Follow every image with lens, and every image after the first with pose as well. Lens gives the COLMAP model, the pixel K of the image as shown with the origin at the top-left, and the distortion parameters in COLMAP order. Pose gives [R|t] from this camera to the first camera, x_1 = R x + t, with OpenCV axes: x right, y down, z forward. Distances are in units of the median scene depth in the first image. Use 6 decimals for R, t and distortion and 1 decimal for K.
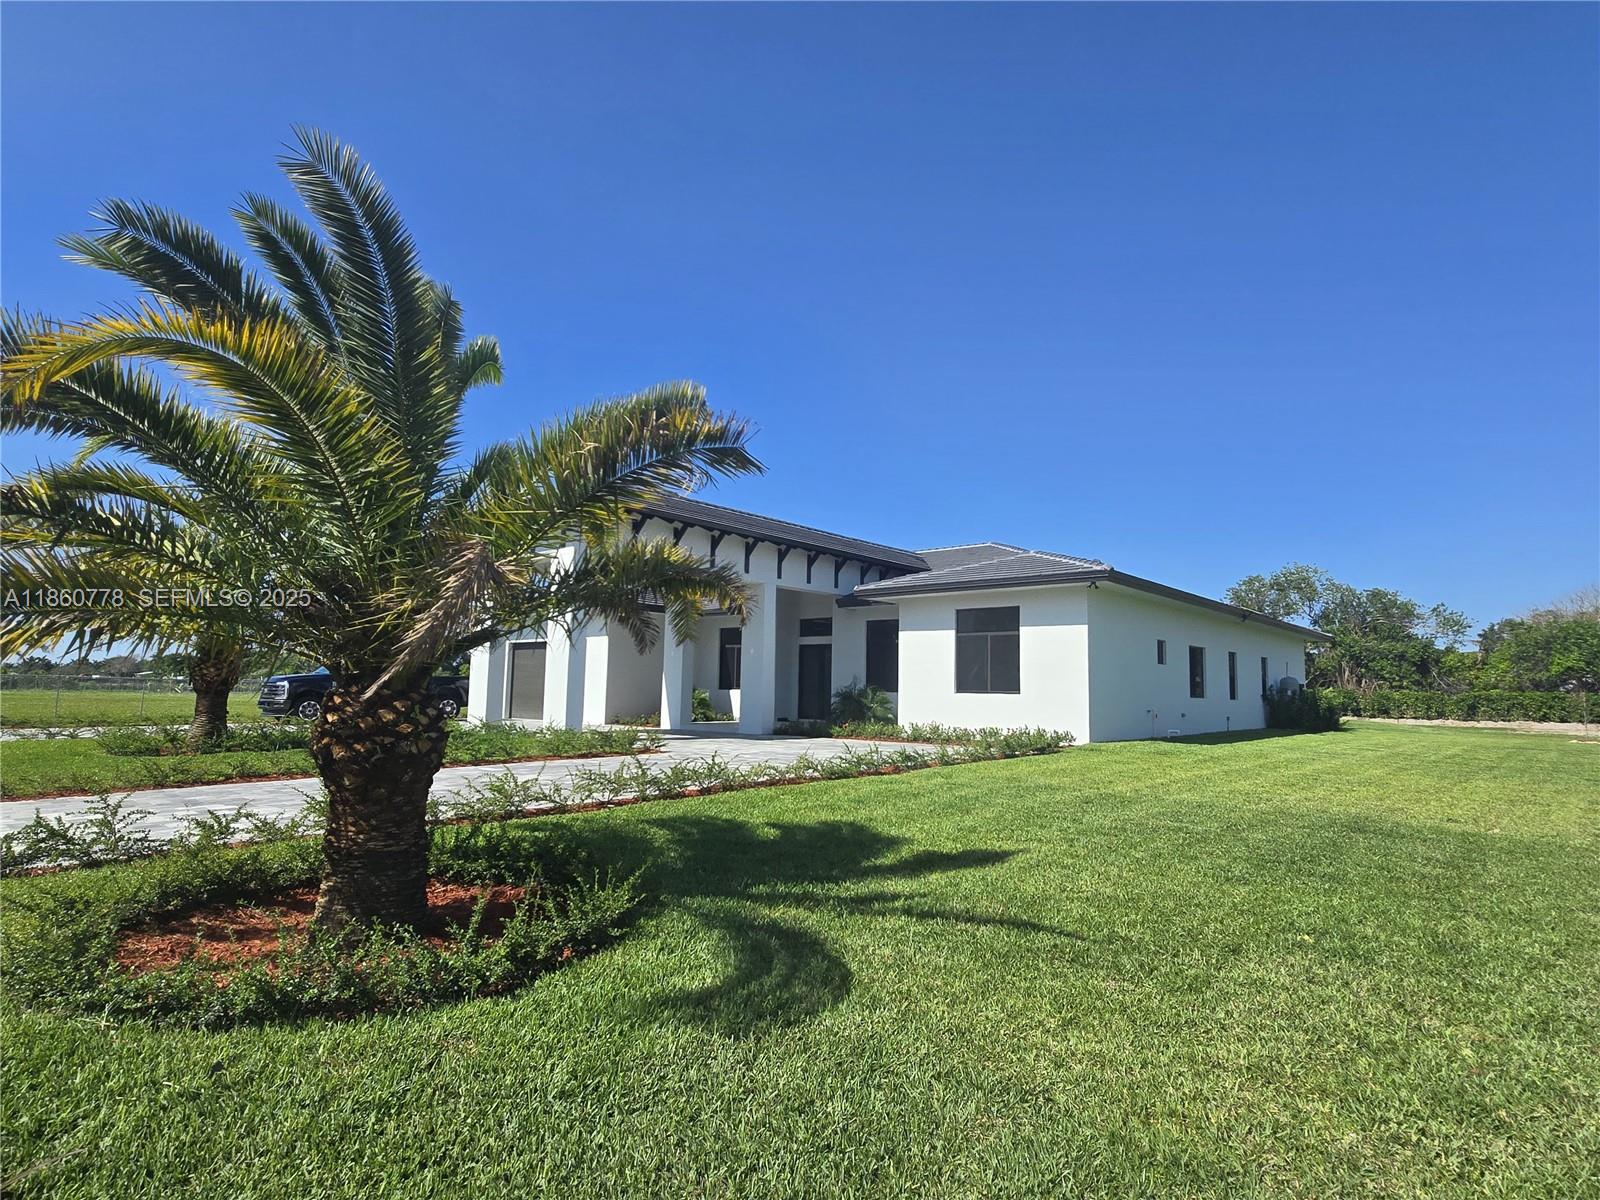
lens RADIAL K [[848.1, 0, 809.9], [0, 848.1, 590.4], [0, 0, 1]] dist [-0.001756, -0.003284]
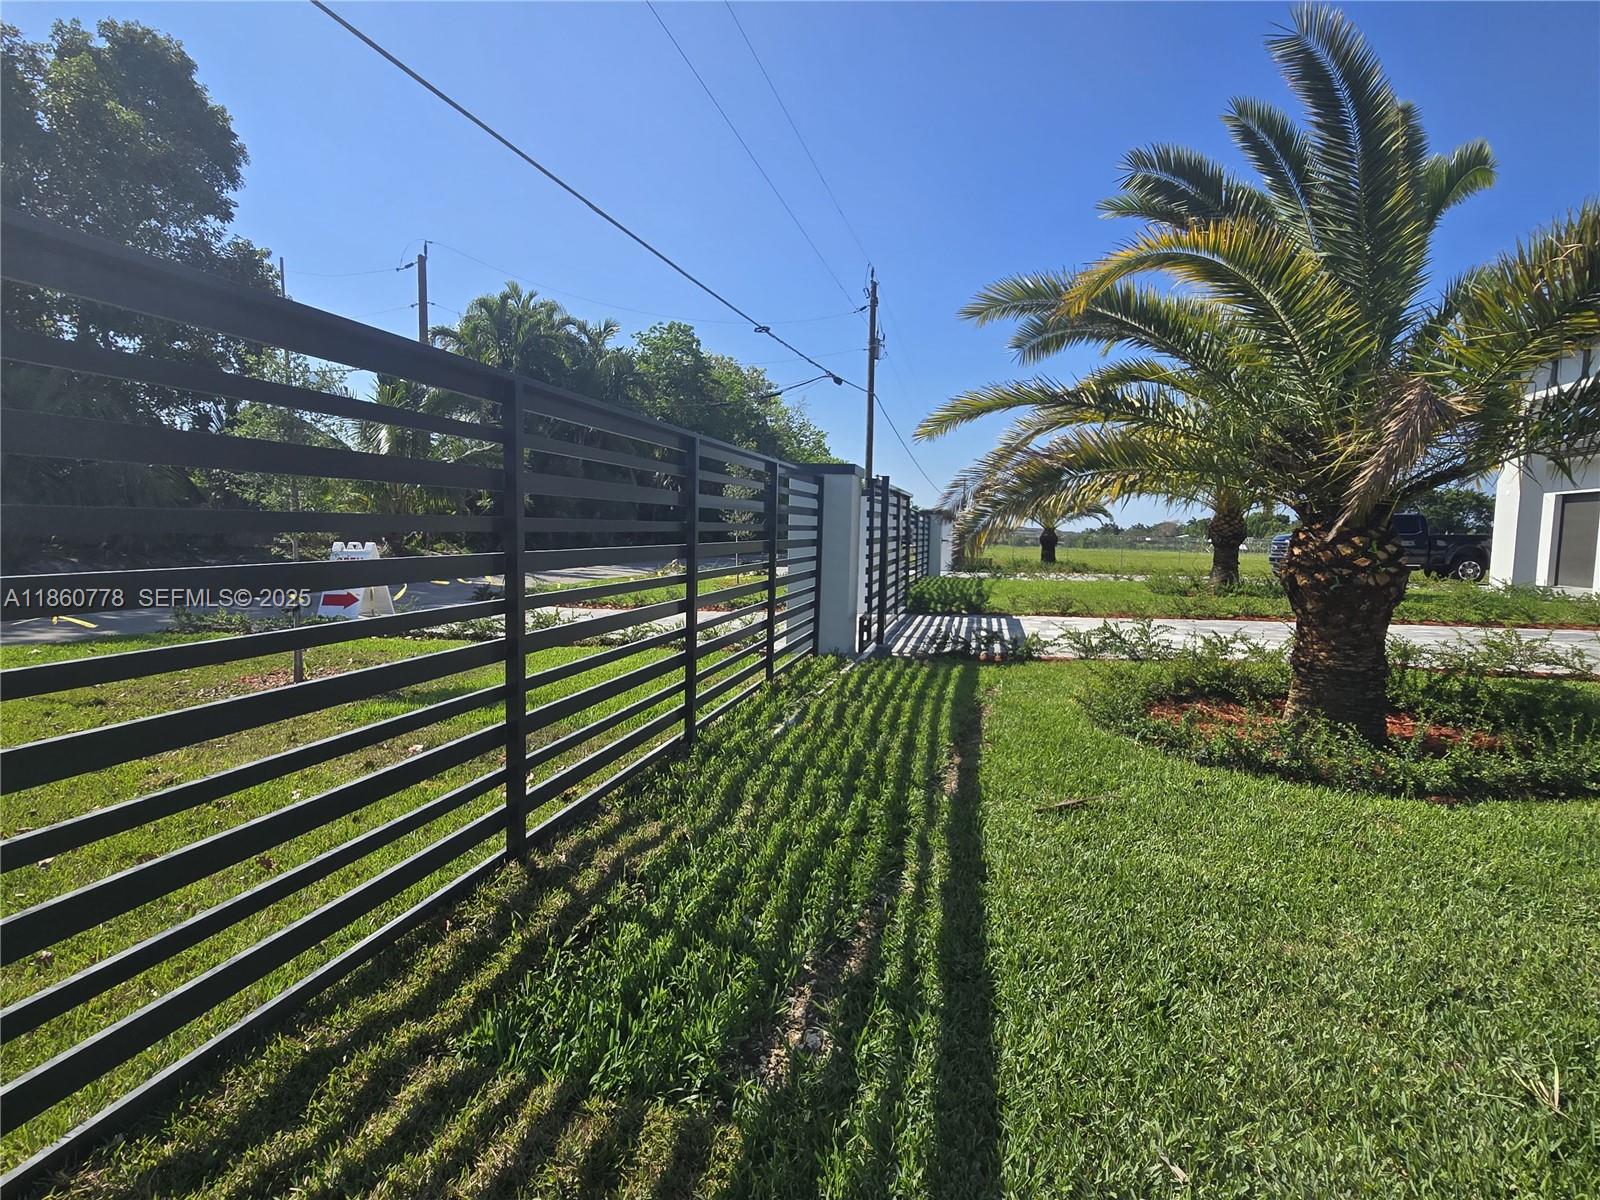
lens RADIAL K [[848.1, 0, 806.9], [0, 848.1, 601.6], [0, 0, 1]] dist [-0.001756, -0.003284]
pose [[0.469651, 0.070982, -0.879994, 0.123268], [0.080683, 0.989141, 0.122846, 0.019225], [0.879158, -0.128695, 0.458823, -0.109061]]
